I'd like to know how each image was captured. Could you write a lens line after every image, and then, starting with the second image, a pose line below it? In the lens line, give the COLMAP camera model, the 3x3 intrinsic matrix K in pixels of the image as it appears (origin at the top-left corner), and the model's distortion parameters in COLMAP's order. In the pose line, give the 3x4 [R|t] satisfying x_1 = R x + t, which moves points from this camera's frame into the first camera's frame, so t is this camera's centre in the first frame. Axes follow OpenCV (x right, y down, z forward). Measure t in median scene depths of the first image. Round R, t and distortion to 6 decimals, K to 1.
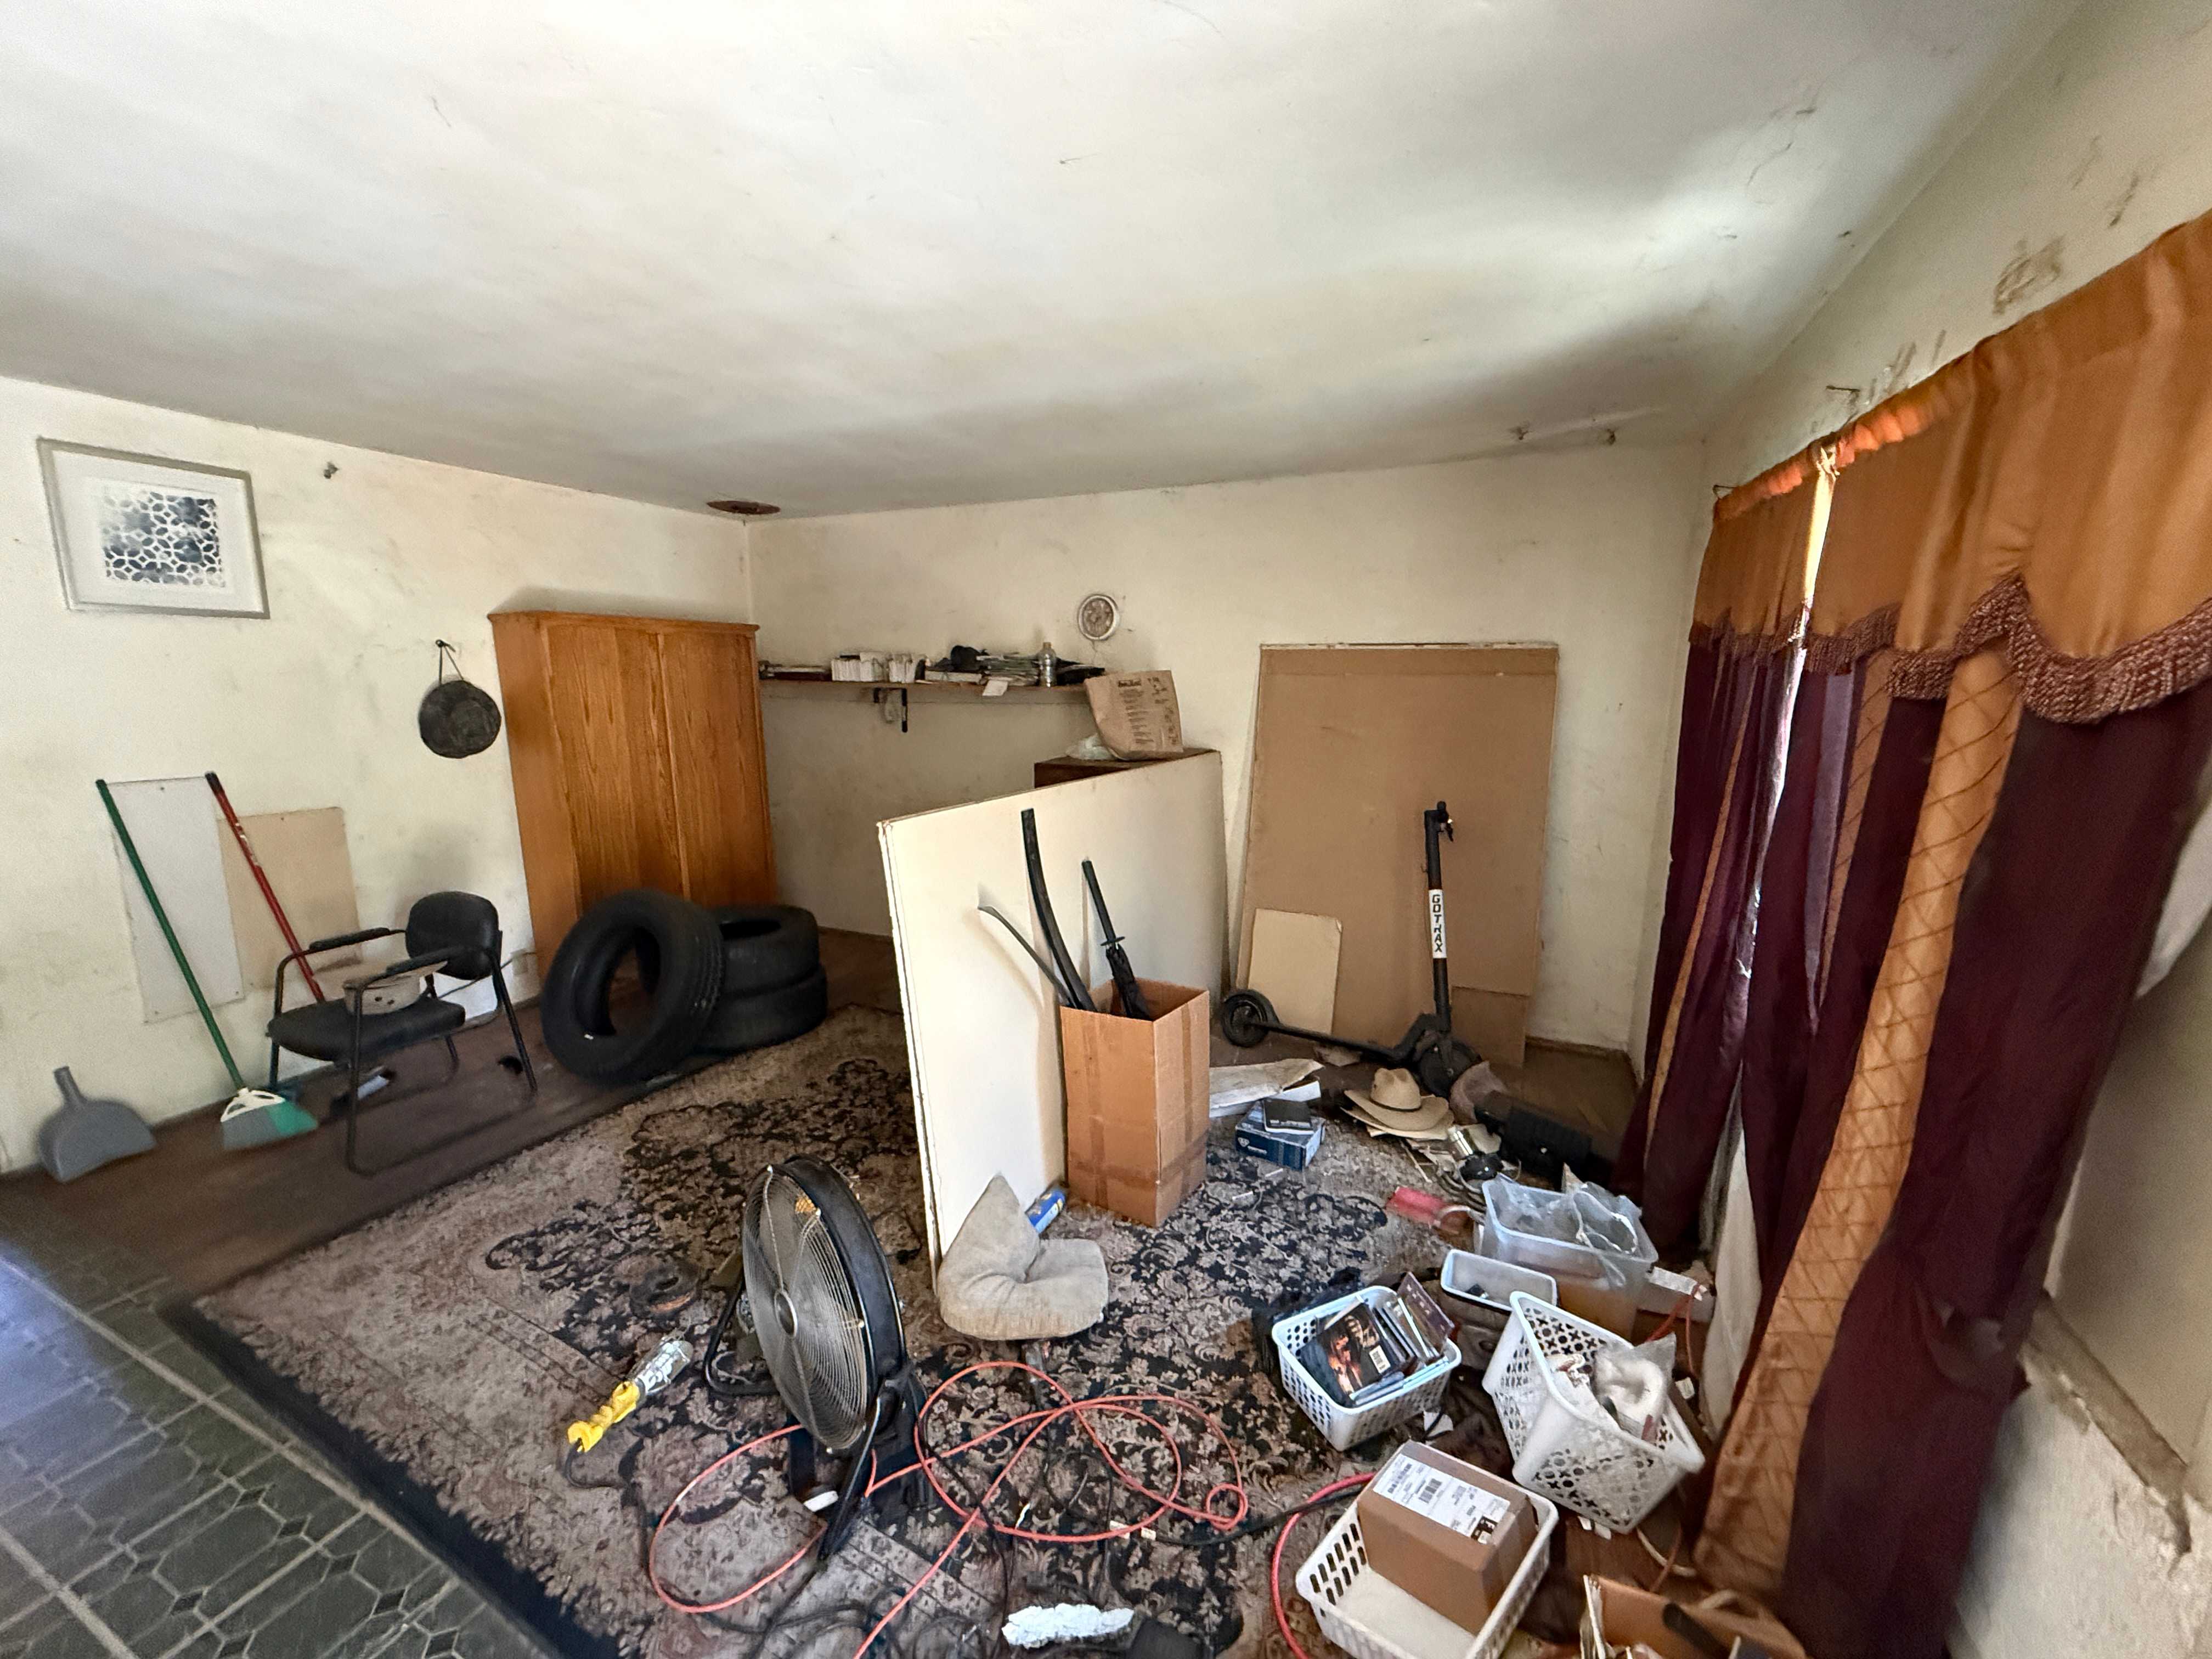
lens RADIAL K [[883.4, 0, 1098.6], [0, 883.4, 827.0], [0, 0, 1]] dist [-0.000328, 0.000161]
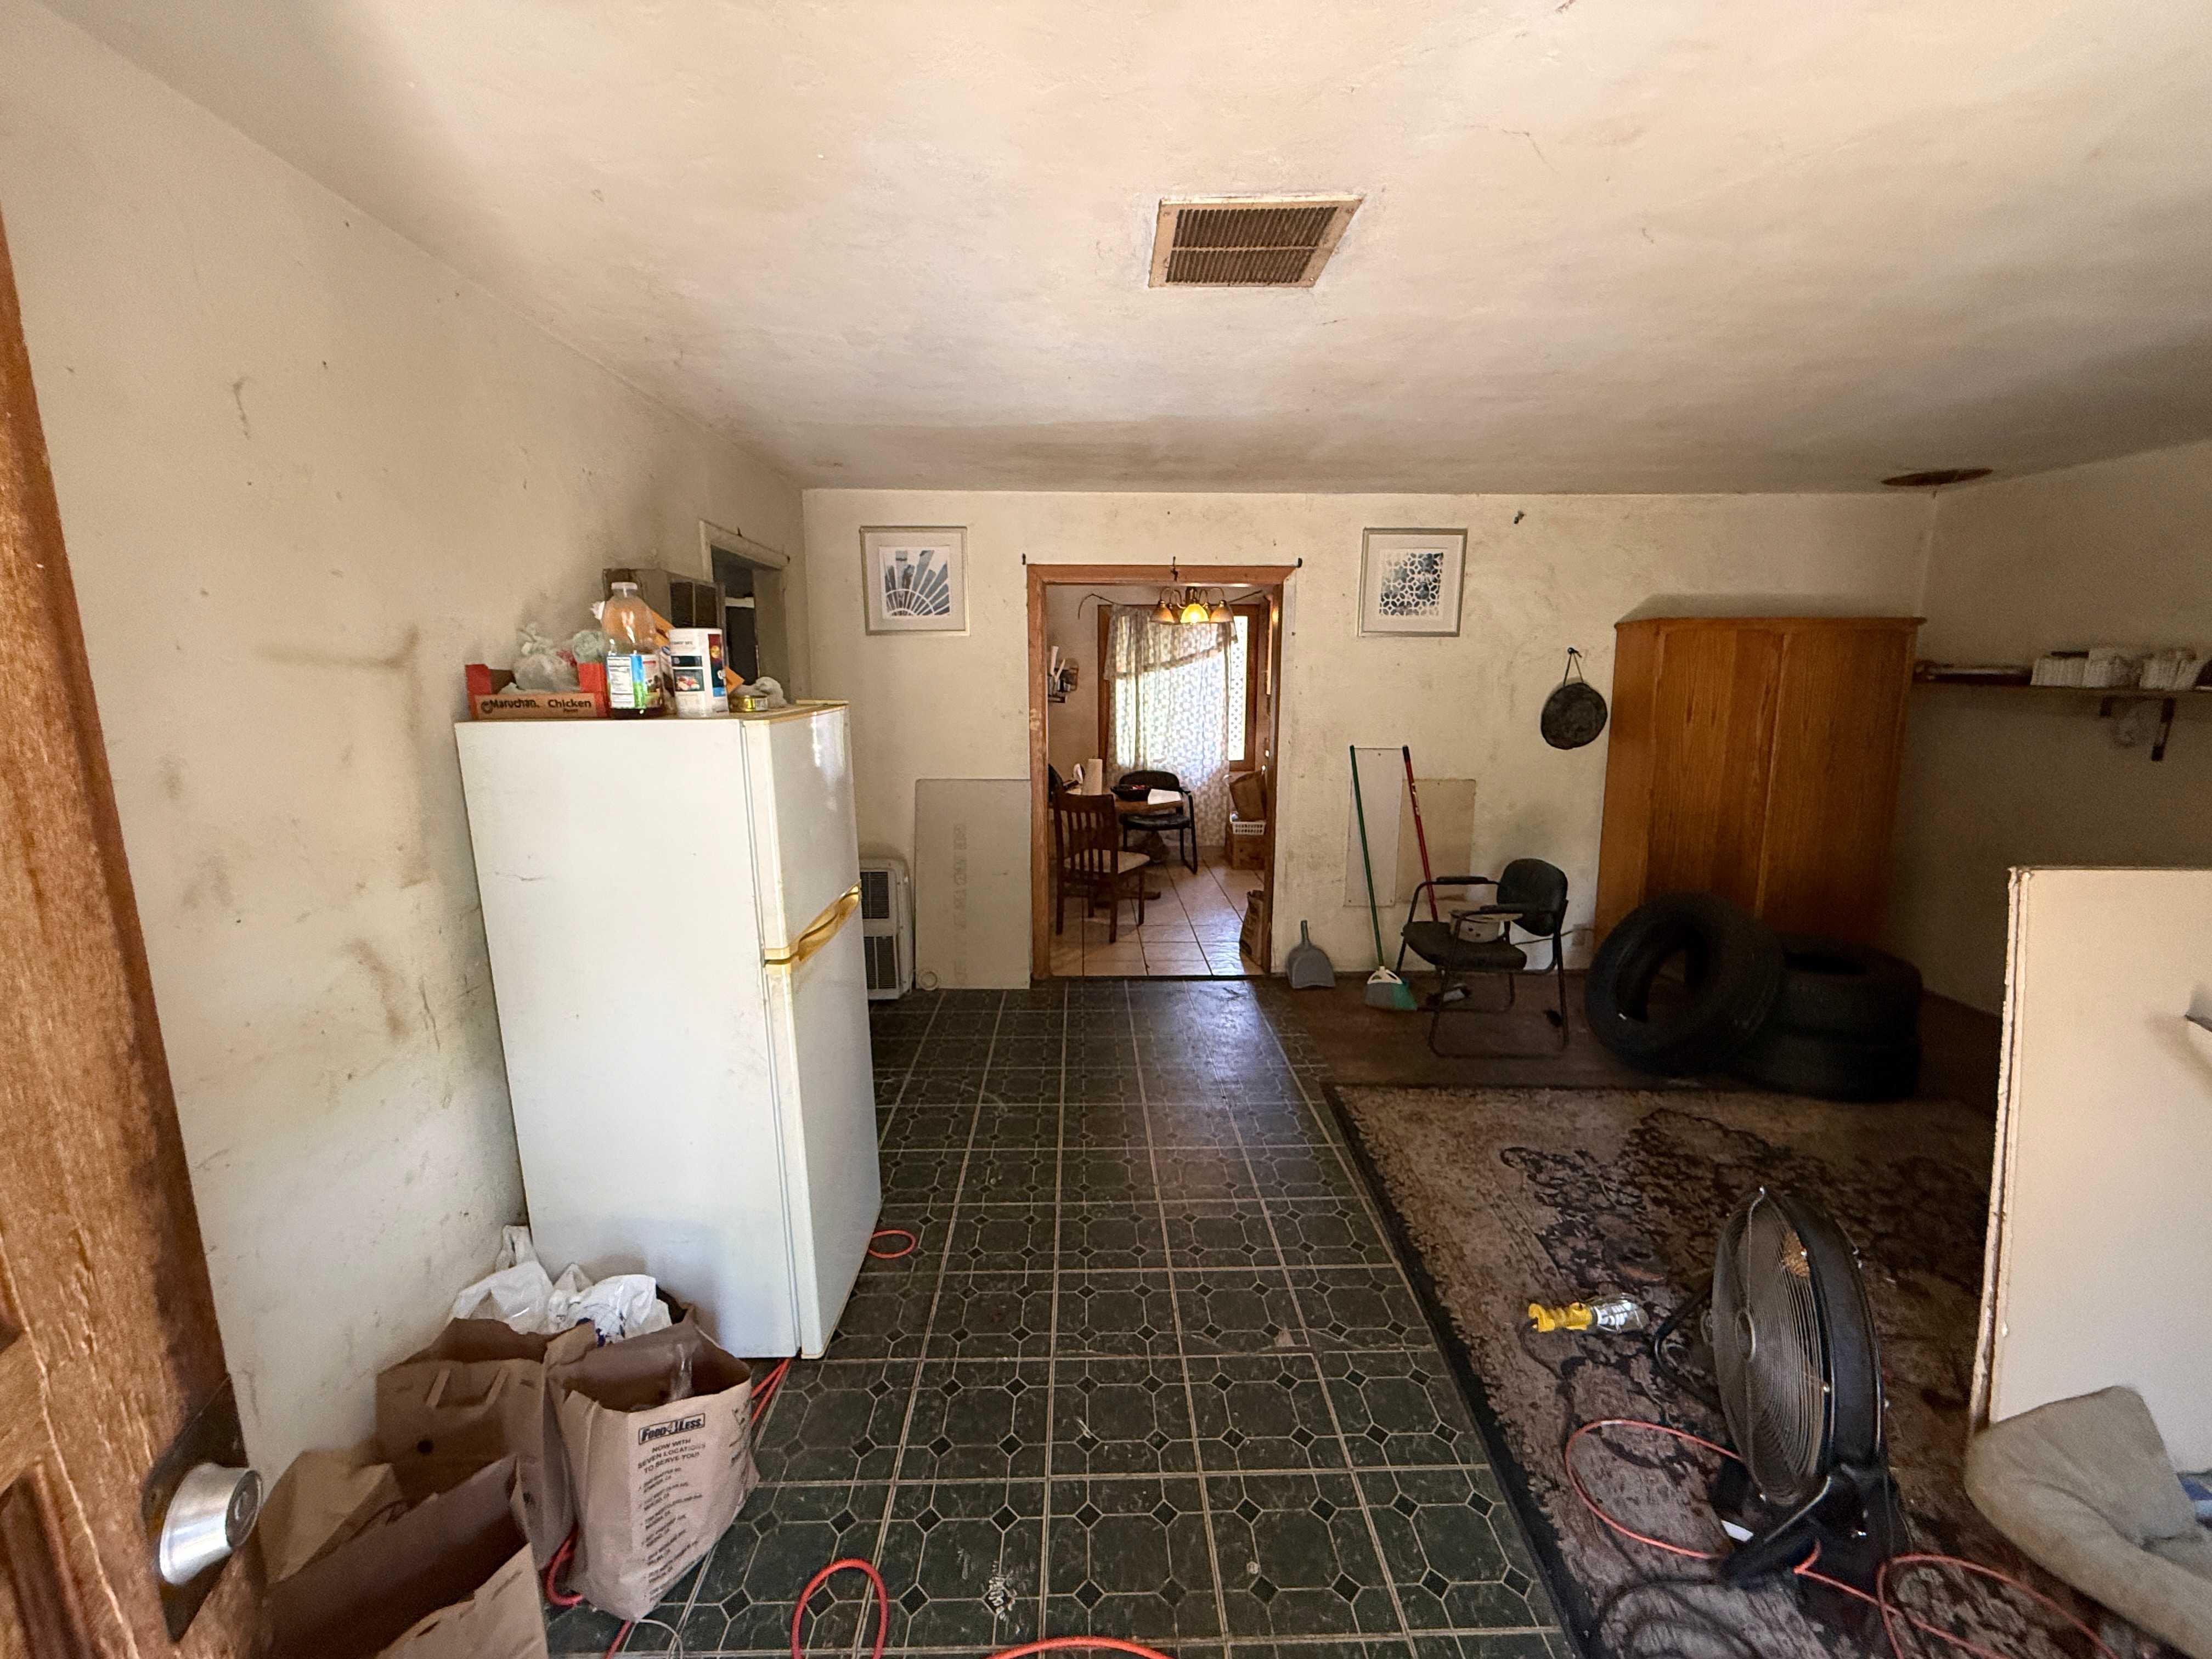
lens RADIAL K [[883.4, 0, 1098.6], [0, 883.4, 827.0], [0, 0, 1]] dist [-0.000328, 0.000161]
pose [[0.436387, 0.152953, -0.886663, 0.069206], [-0.150529, 0.983967, 0.095653, 0.005343], [0.887078, 0.091727, 0.452414, -0.080216]]
